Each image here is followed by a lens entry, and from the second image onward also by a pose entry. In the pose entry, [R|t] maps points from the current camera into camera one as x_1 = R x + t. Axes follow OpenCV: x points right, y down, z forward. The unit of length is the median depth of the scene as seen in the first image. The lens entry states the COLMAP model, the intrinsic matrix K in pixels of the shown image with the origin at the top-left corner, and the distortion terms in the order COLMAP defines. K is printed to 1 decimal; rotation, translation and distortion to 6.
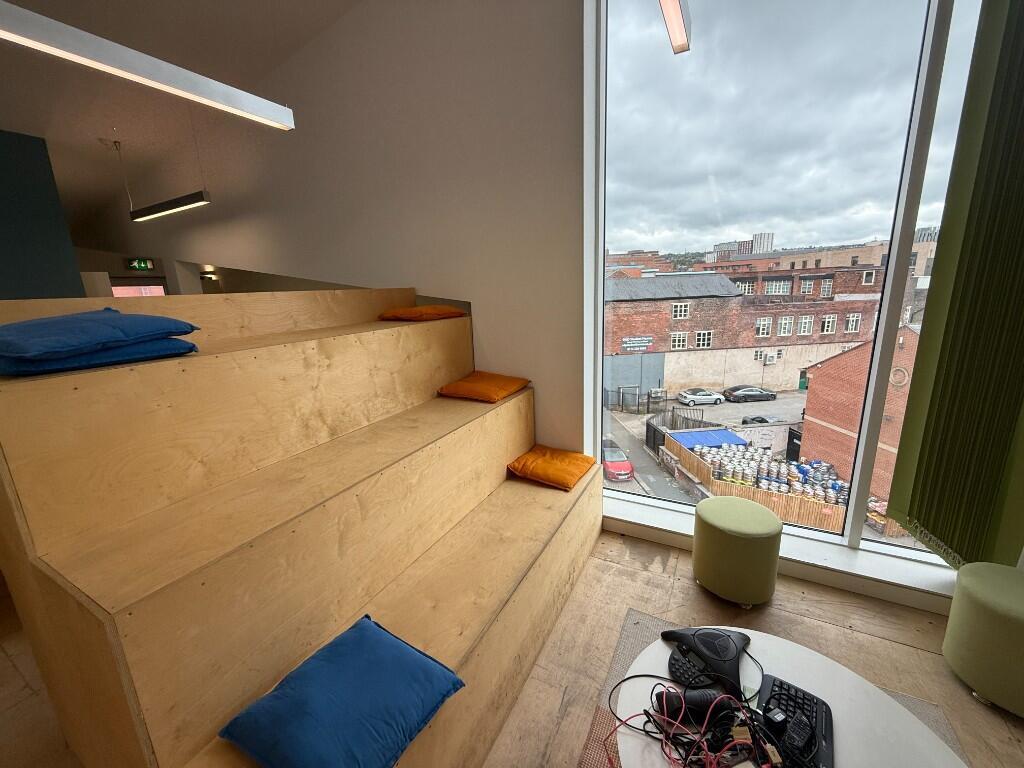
lens RADIAL K [[406.9, 0, 509.2], [0, 406.9, 381.3], [0, 0, 1]] dist [-0.001560, 0.000040]
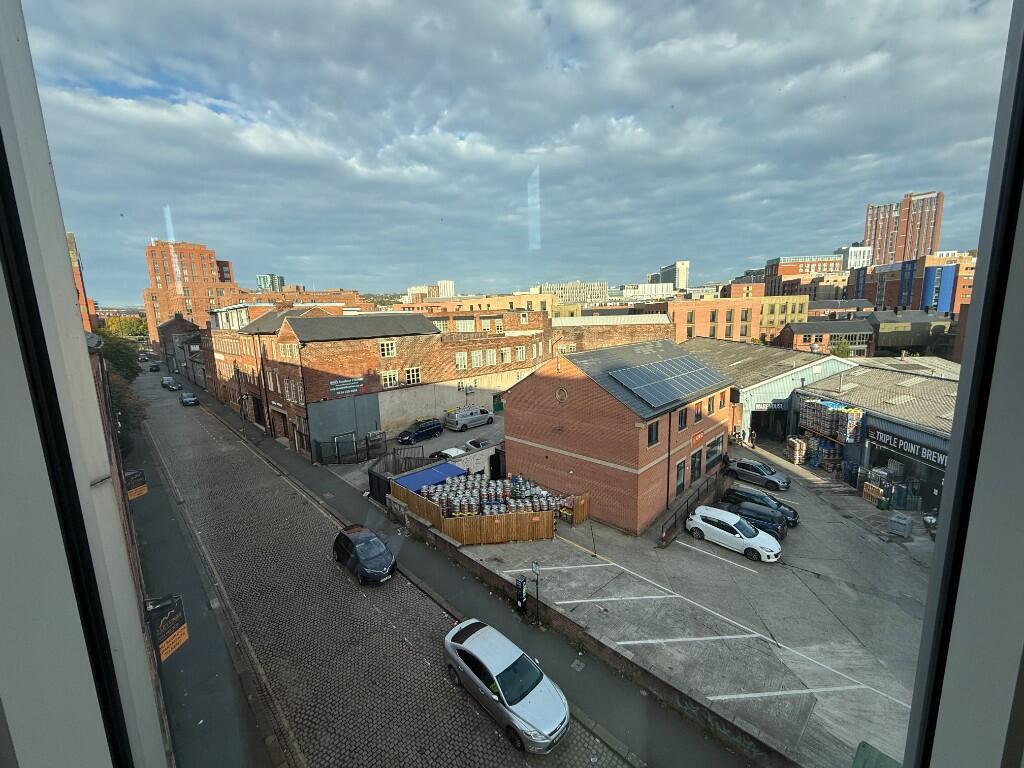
lens RADIAL K [[406.9, 0, 509.2], [0, 406.9, 381.3], [0, 0, 1]] dist [-0.001560, 0.000040]
pose [[0.773191, -0.087853, 0.628058, 0.029341], [0.144514, 0.988710, -0.039608, -0.019235], [-0.617488, 0.121388, 0.777158, 0.079397]]
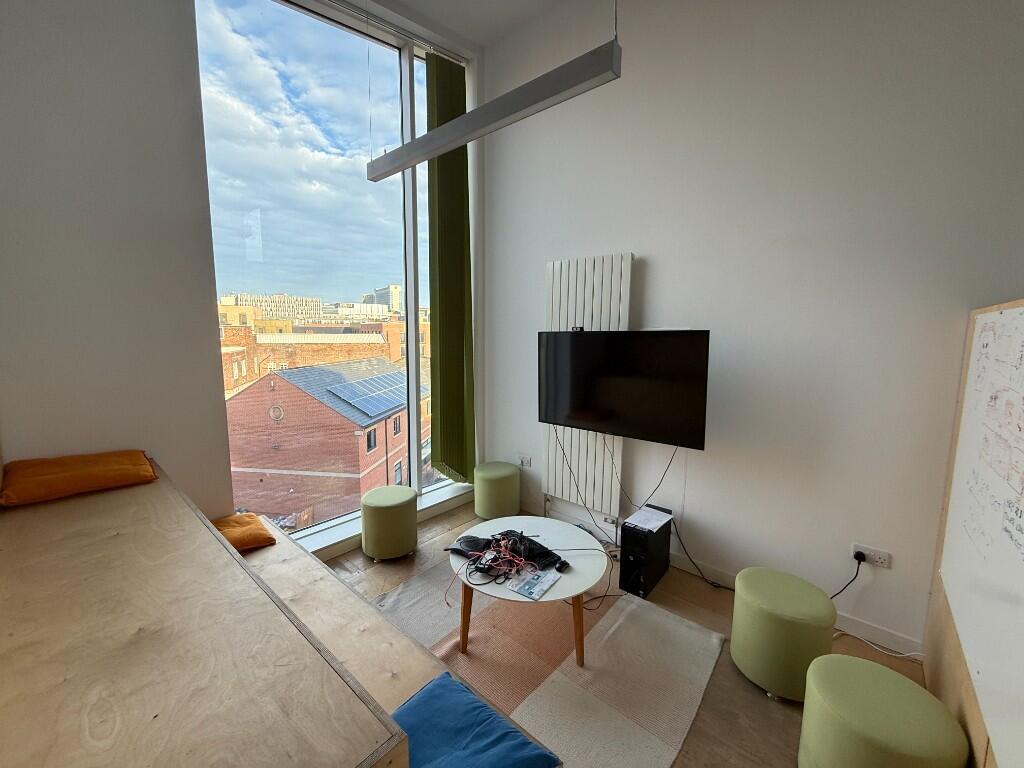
lens RADIAL K [[406.9, 0, 509.2], [0, 406.9, 381.3], [0, 0, 1]] dist [-0.001560, 0.000040]
pose [[0.219015, -0.077311, 0.972654, -0.056836], [0.200494, 0.979150, 0.032682, -0.002628], [-0.954900, 0.187854, 0.229949, 0.017089]]
